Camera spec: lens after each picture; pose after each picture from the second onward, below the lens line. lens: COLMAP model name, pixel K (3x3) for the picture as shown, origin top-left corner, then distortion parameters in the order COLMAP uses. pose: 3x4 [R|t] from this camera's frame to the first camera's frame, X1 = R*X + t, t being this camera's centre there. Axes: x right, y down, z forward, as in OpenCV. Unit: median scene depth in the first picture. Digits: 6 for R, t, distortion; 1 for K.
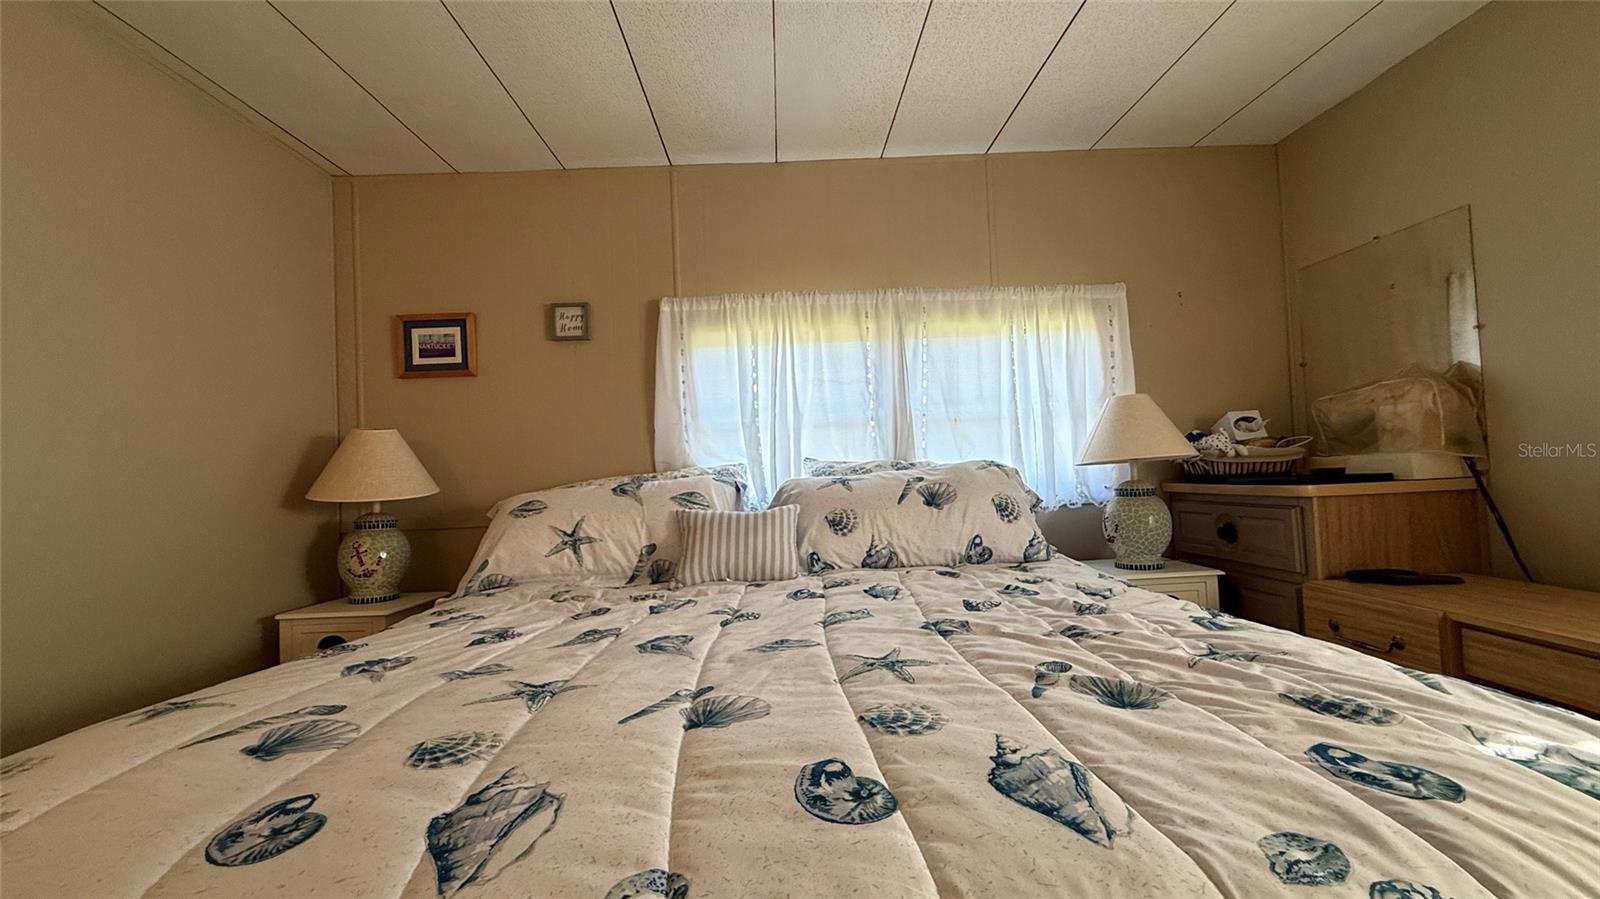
lens RADIAL K [[643.6, 0, 792.2], [0, 643.6, 448.4], [0, 0, 1]] dist [-0.000316, -0.000226]
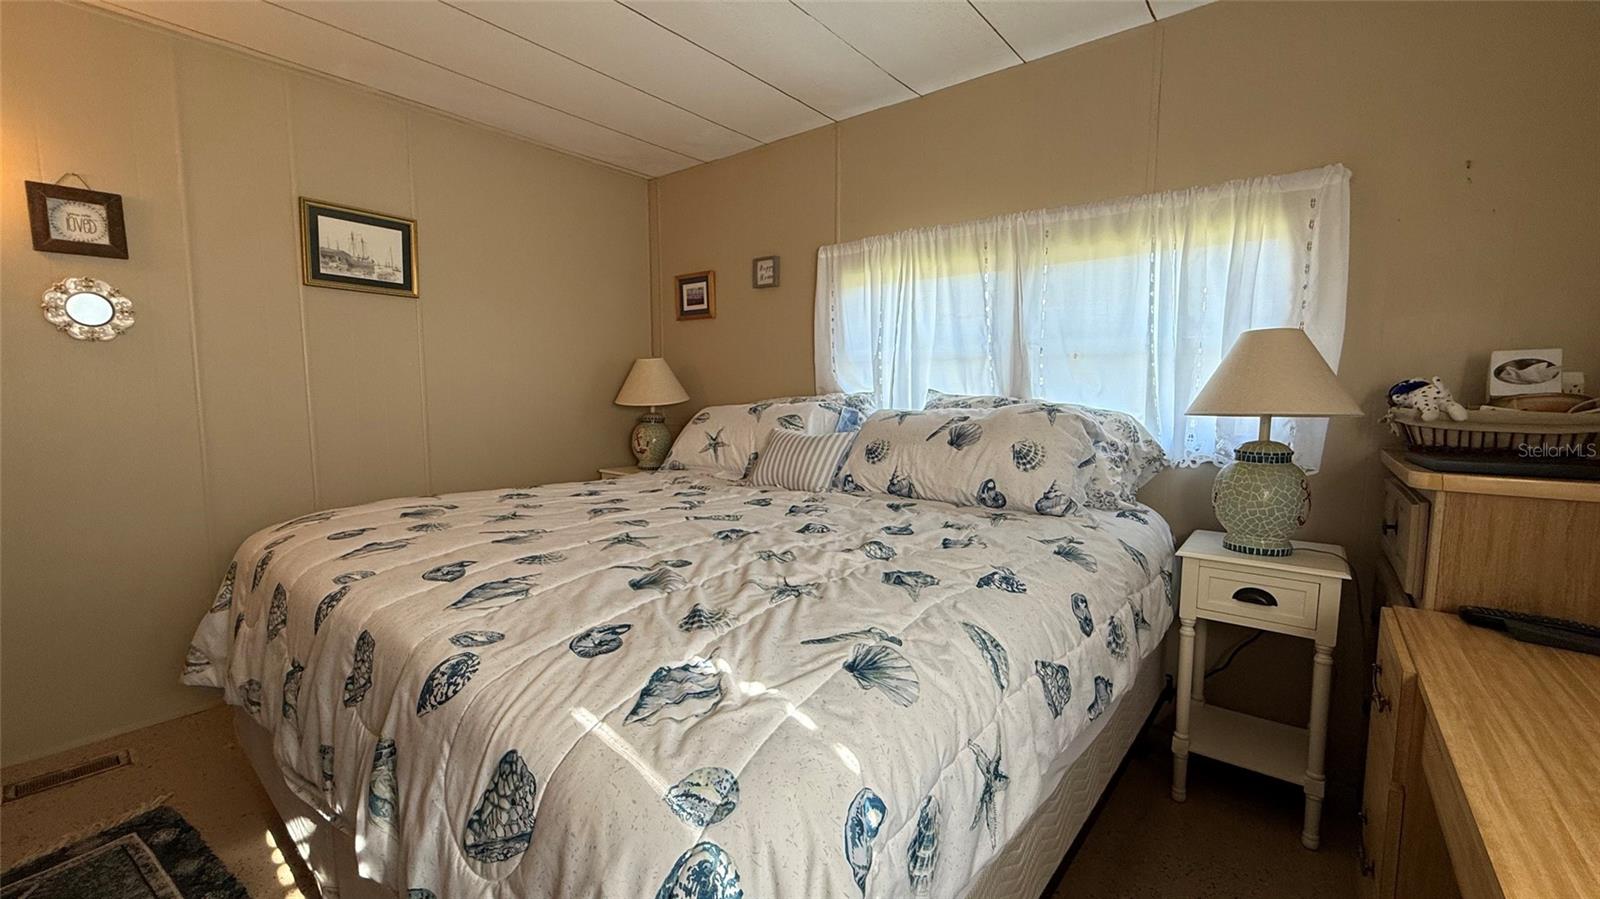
lens RADIAL K [[643.6, 0, 789.5], [0, 643.6, 445.7], [0, 0, 1]] dist [-0.000316, -0.000226]
pose [[0.763197, 0.103771, -0.637779, 0.587681], [-0.011745, 0.989085, 0.146877, -0.051427], [0.646059, -0.104605, 0.756085, 0.044215]]
